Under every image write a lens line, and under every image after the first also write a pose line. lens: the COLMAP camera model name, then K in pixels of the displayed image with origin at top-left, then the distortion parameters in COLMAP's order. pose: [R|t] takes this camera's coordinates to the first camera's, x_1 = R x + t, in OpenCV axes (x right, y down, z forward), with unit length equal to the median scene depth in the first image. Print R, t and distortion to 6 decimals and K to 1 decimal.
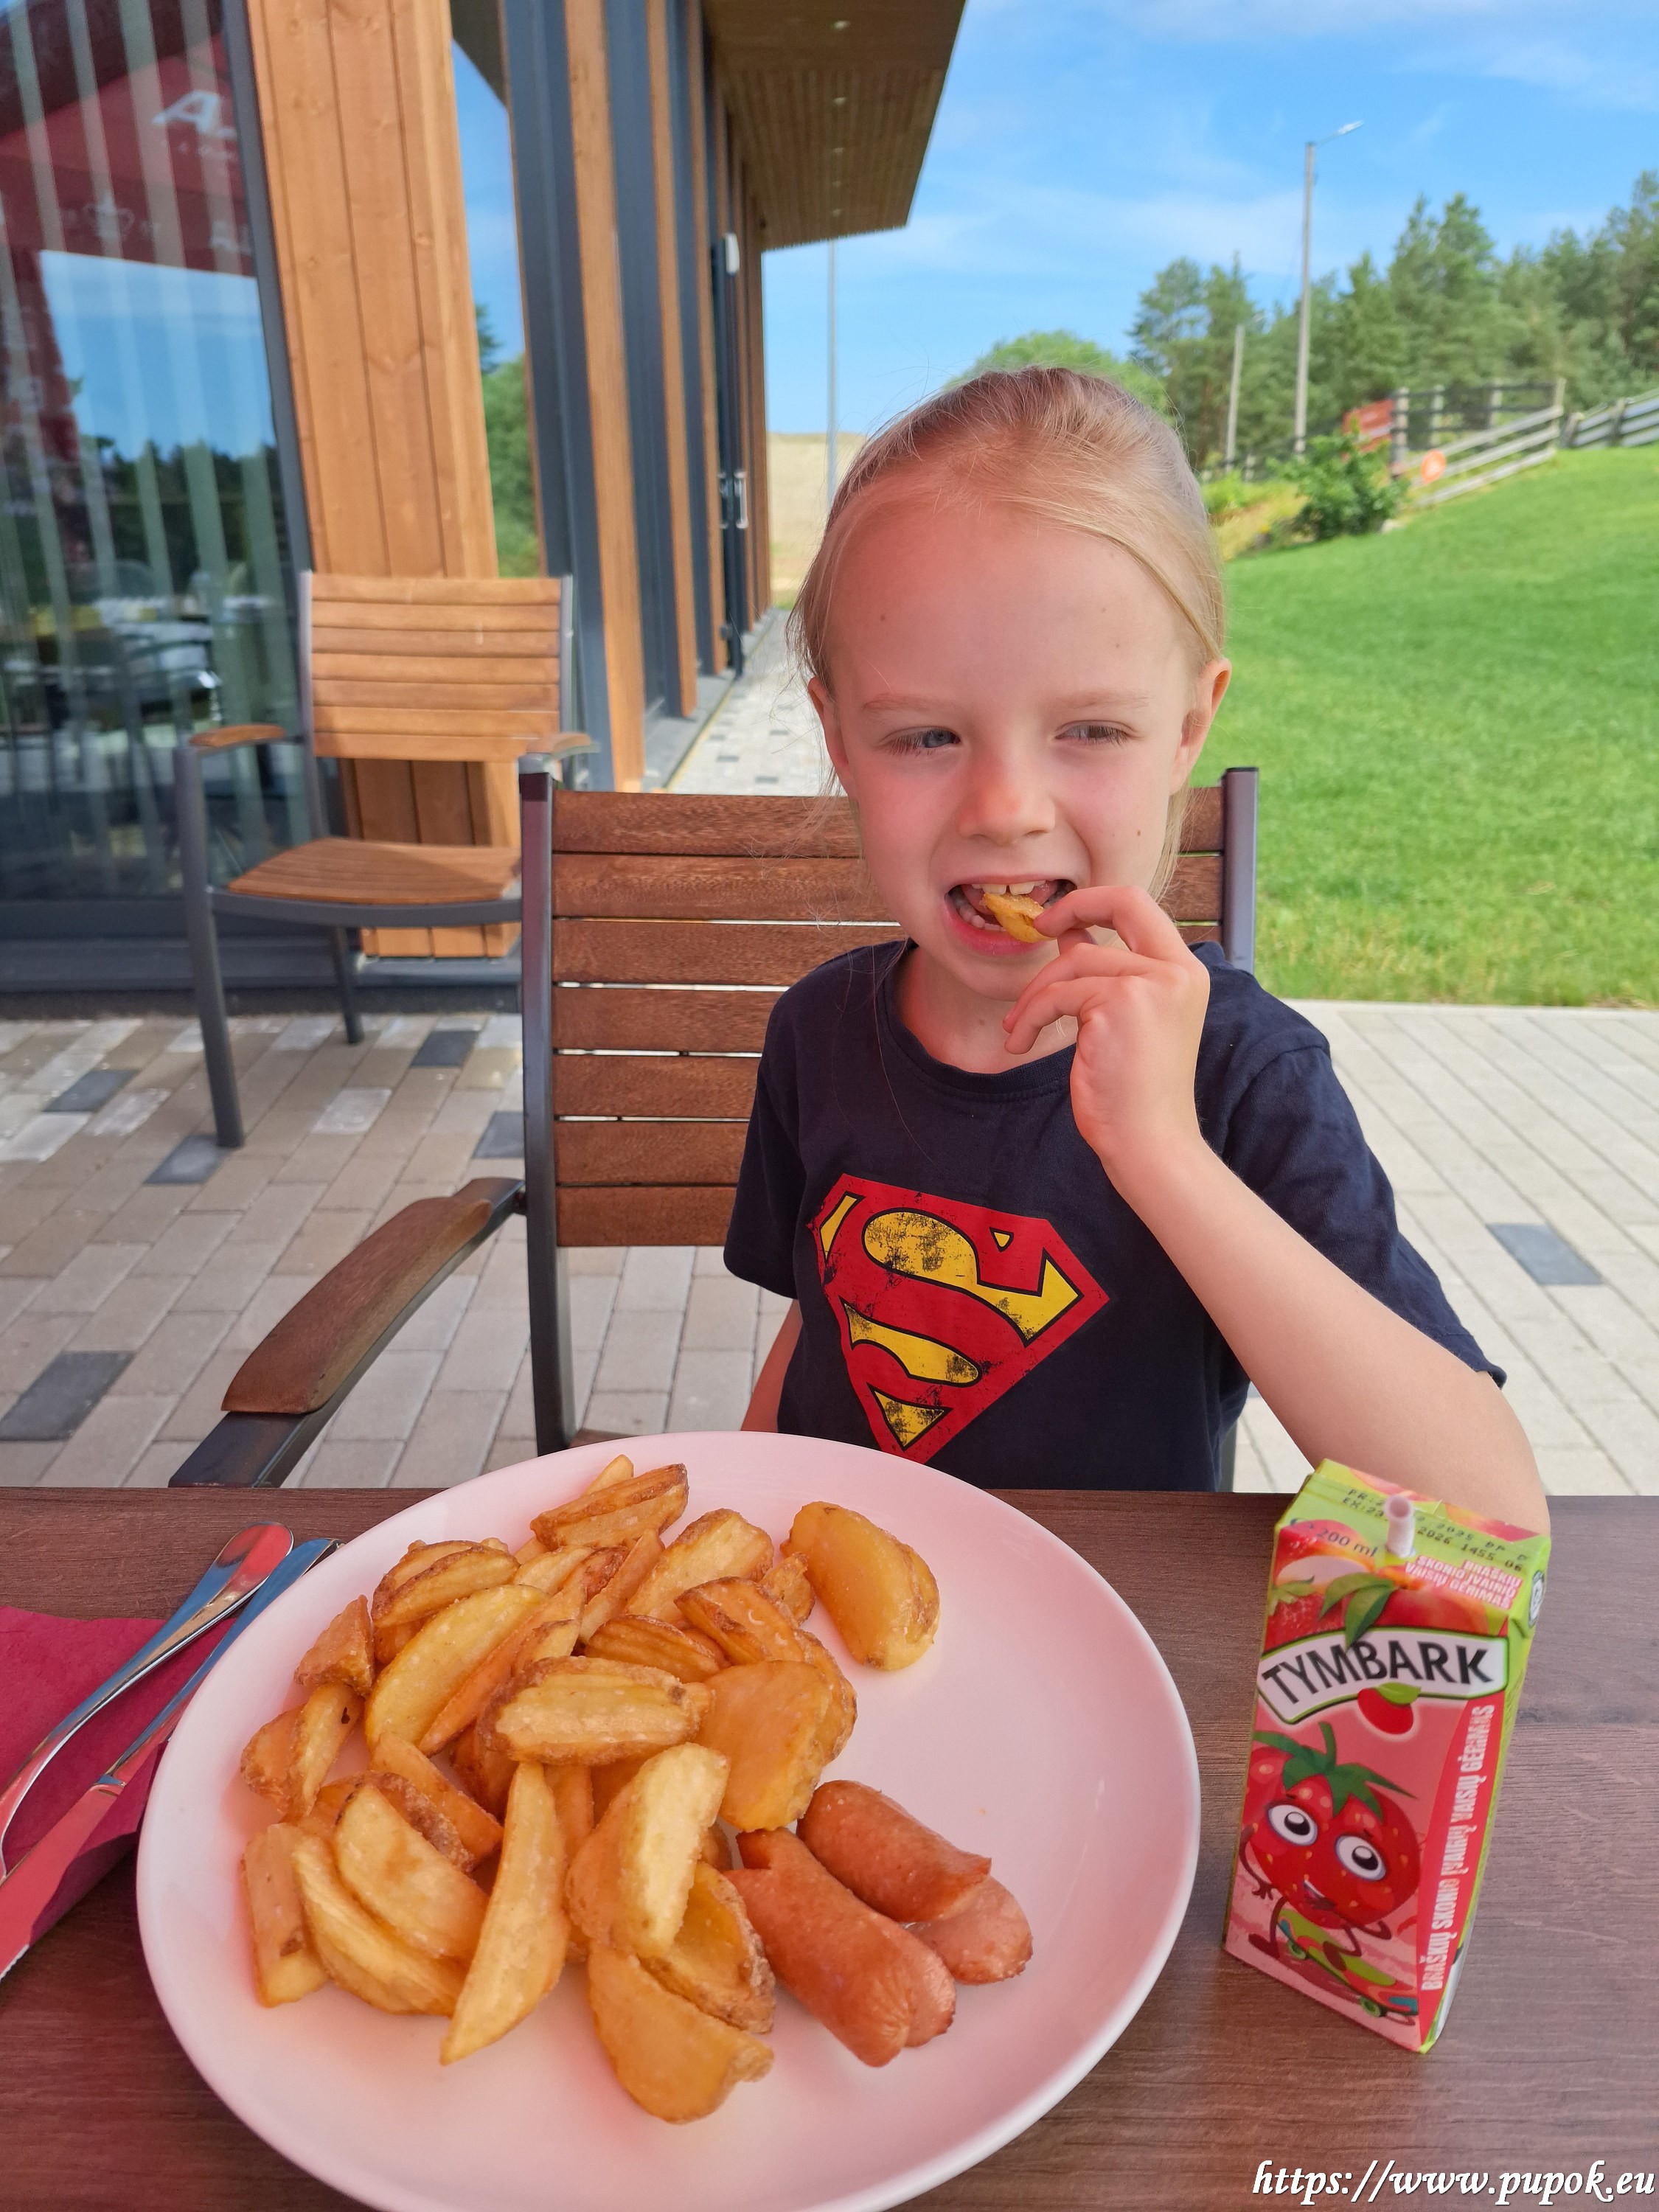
lens RADIAL K [[1489.3, 0, 814.1], [0, 1489.3, 1108.8], [0, 0, 1]] dist [0.023525, -0.025330]
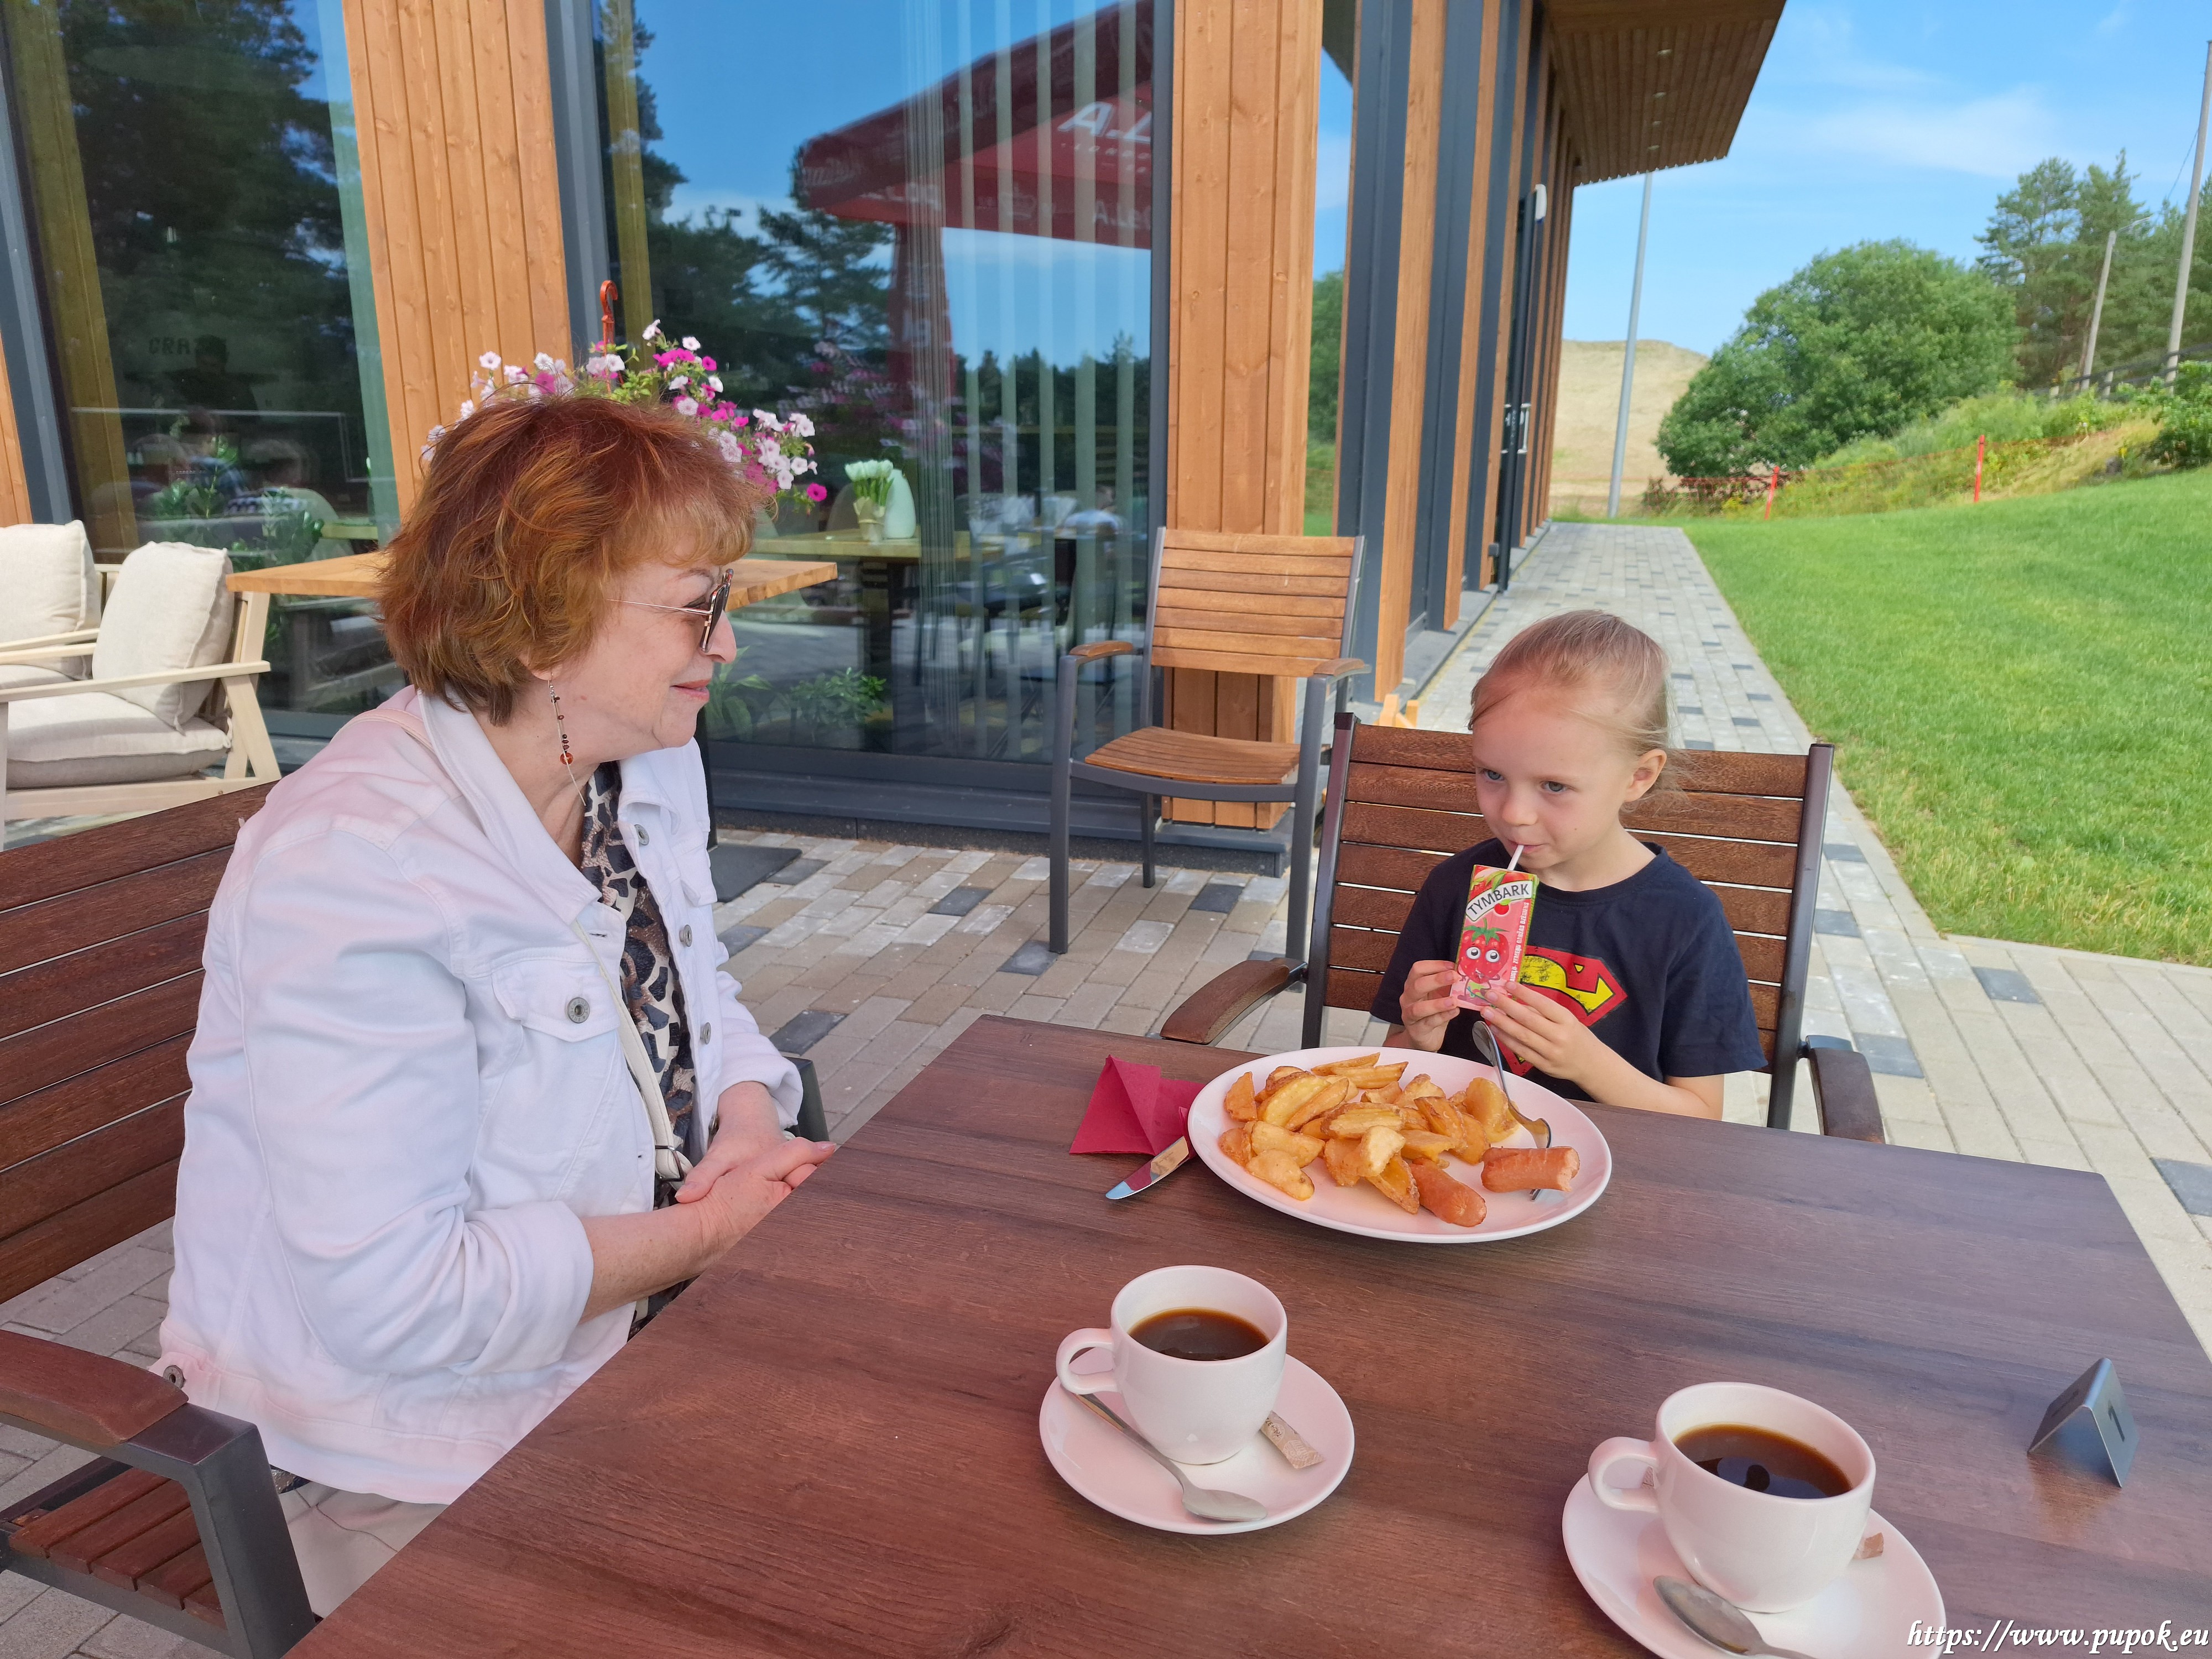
lens RADIAL K [[1489.3, 0, 1076.9], [0, 1489.3, 868.3], [0, 0, 1]] dist [0.023525, -0.025330]
pose [[0.946941, 0.101728, -0.304882, 0.018114], [-0.126903, 0.989856, -0.063873, 0.029036], [0.295292, 0.099175, 0.950246, -0.220368]]
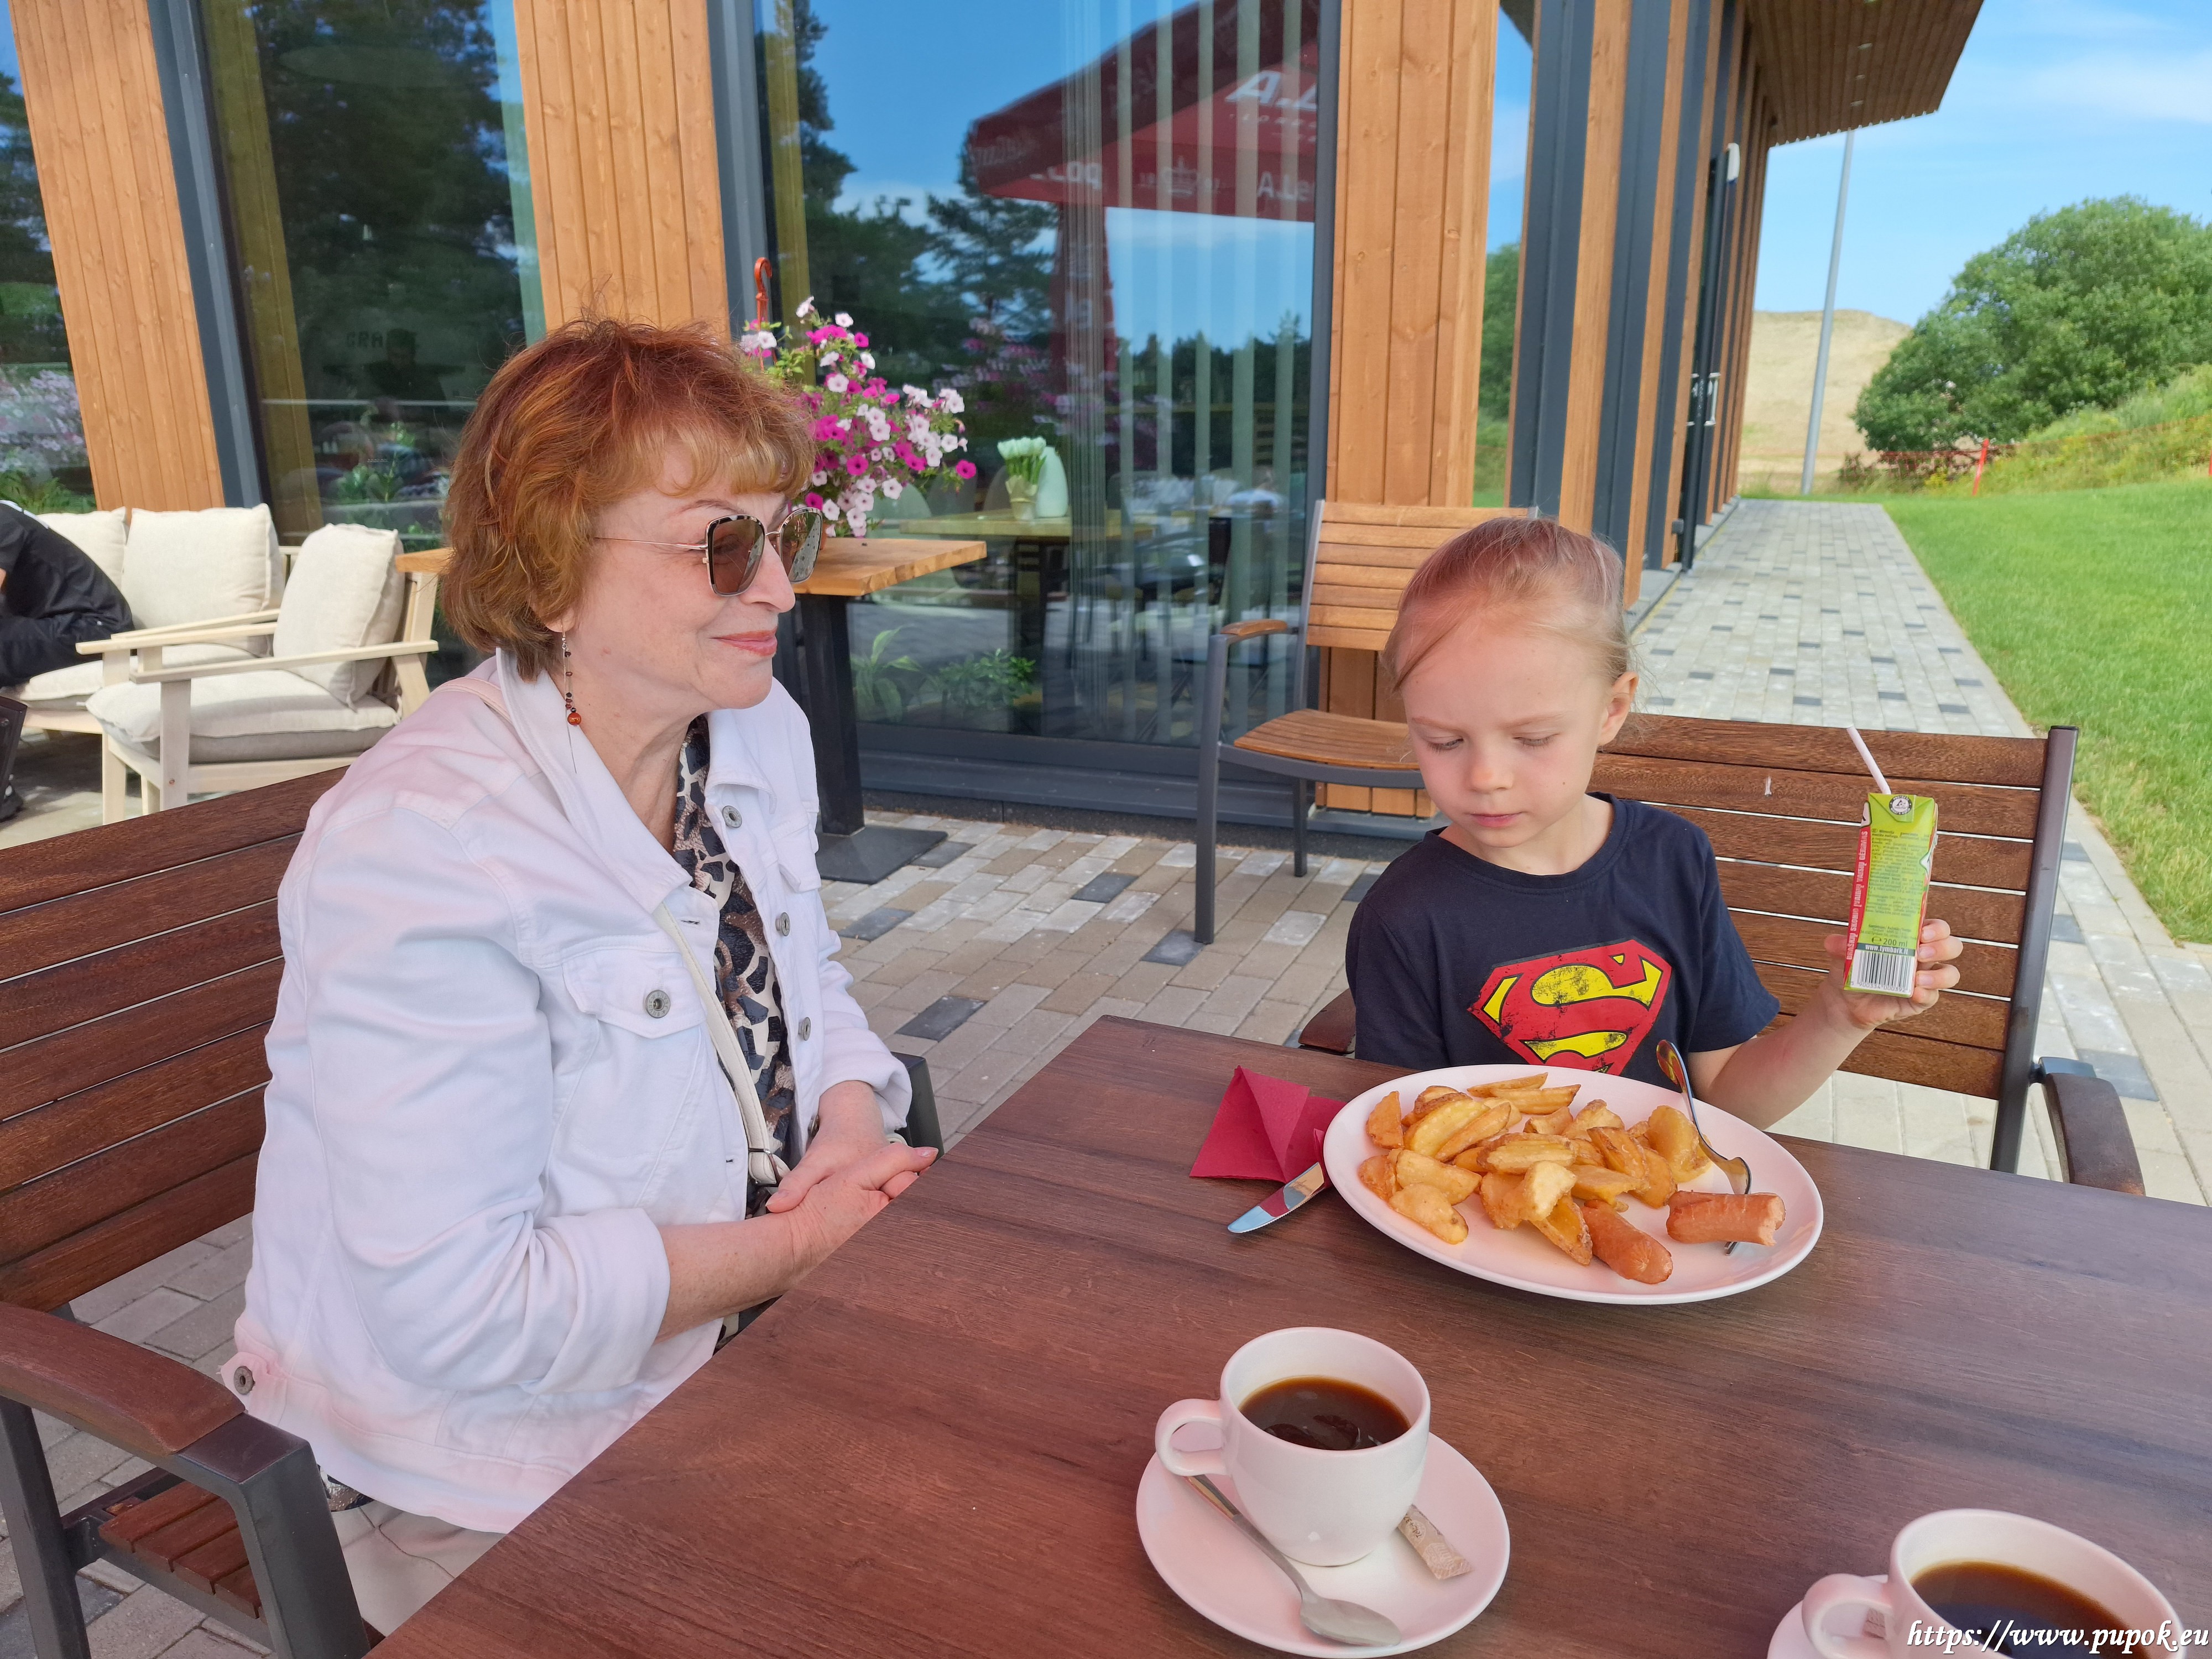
lens RADIAL K [[1489.3, 0, 1088.5], [0, 1489.3, 862.2], [0, 0, 1]] dist [0.023525, -0.025330]
pose [[0.911061, 0.118144, -0.394980, 0.012813], [-0.147492, 0.988054, -0.044665, 0.024537], [0.384984, 0.098949, 0.917603, -0.181244]]
